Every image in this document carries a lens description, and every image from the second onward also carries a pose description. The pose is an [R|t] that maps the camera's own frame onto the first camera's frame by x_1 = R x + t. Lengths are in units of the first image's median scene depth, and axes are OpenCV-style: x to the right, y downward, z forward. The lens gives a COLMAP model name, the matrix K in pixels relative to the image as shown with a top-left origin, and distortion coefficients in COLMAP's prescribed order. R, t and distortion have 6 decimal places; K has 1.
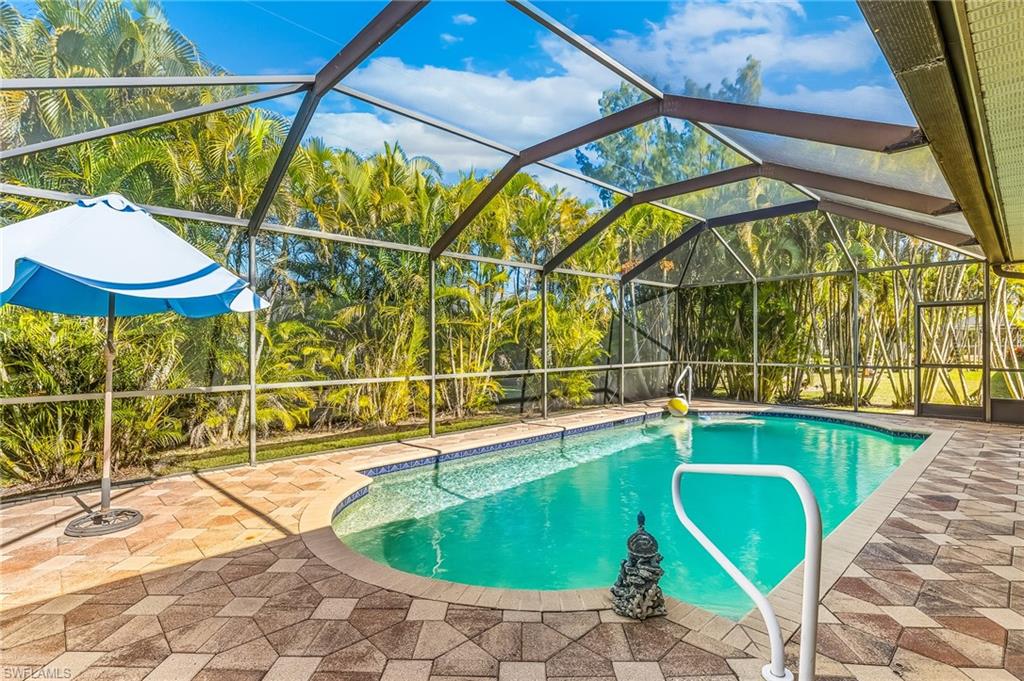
lens RADIAL K [[498.6, 0, 514.0], [0, 498.6, 345.0], [0, 0, 1]] dist [-0.002324, 0.001263]
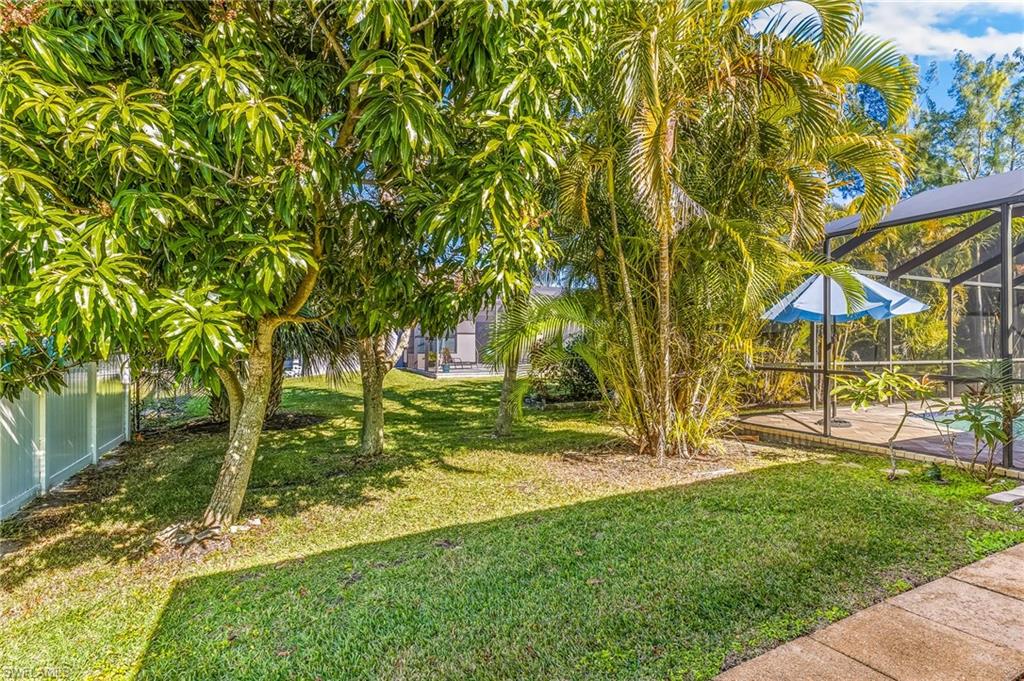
lens RADIAL K [[498.6, 0, 514.0], [0, 498.6, 345.0], [0, 0, 1]] dist [-0.002324, 0.001263]
pose [[0.945435, 0.002090, -0.325803, -0.419529], [-0.001834, 0.999998, 0.001093, 0.007888], [0.325805, -0.000435, 0.945437, -0.420395]]
